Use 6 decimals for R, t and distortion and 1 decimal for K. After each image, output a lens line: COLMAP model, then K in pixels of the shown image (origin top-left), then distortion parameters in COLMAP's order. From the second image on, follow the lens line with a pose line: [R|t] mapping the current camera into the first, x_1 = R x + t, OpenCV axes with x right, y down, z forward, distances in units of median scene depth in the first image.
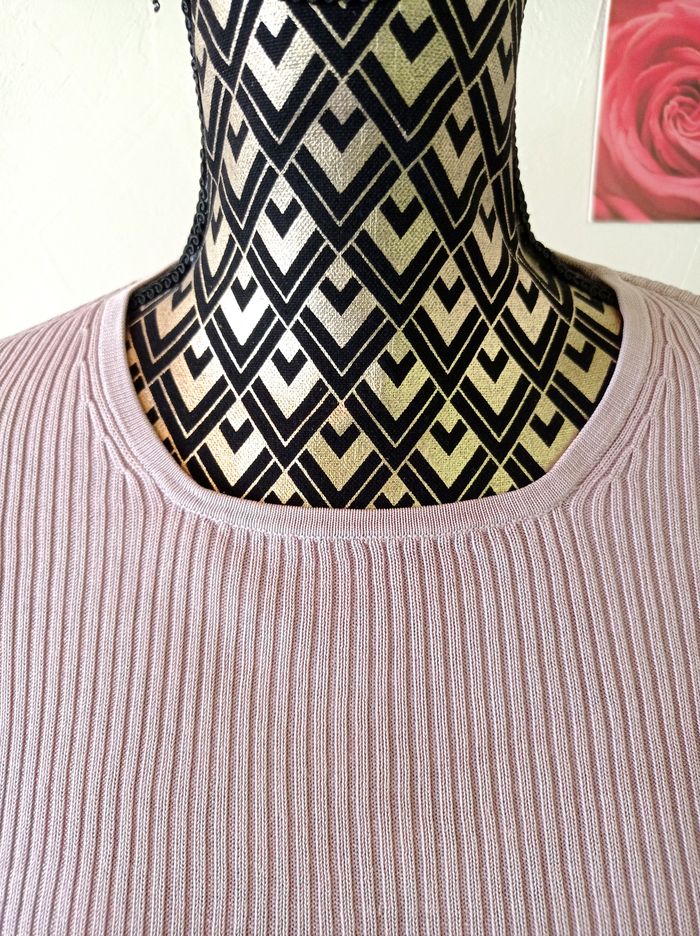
lens RADIAL K [[792.3, 0, 350.0], [0, 792.3, 468.0], [0, 0, 1]] dist [0.007857, -0.064793]
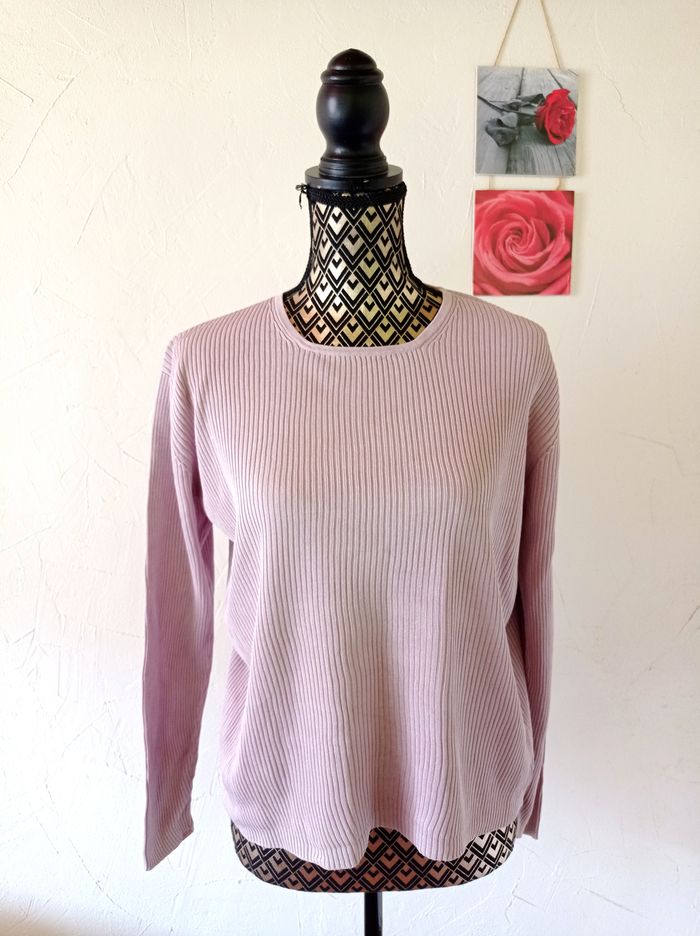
lens RADIAL K [[792.3, 0, 350.0], [0, 792.3, 468.0], [0, 0, 1]] dist [0.007857, -0.064793]
pose [[0.999994, -0.003539, 0.000629, -0.027949], [0.003594, 0.985773, -0.168044, 1.112461], [-0.000025, 0.168045, 0.985779, -2.207063]]
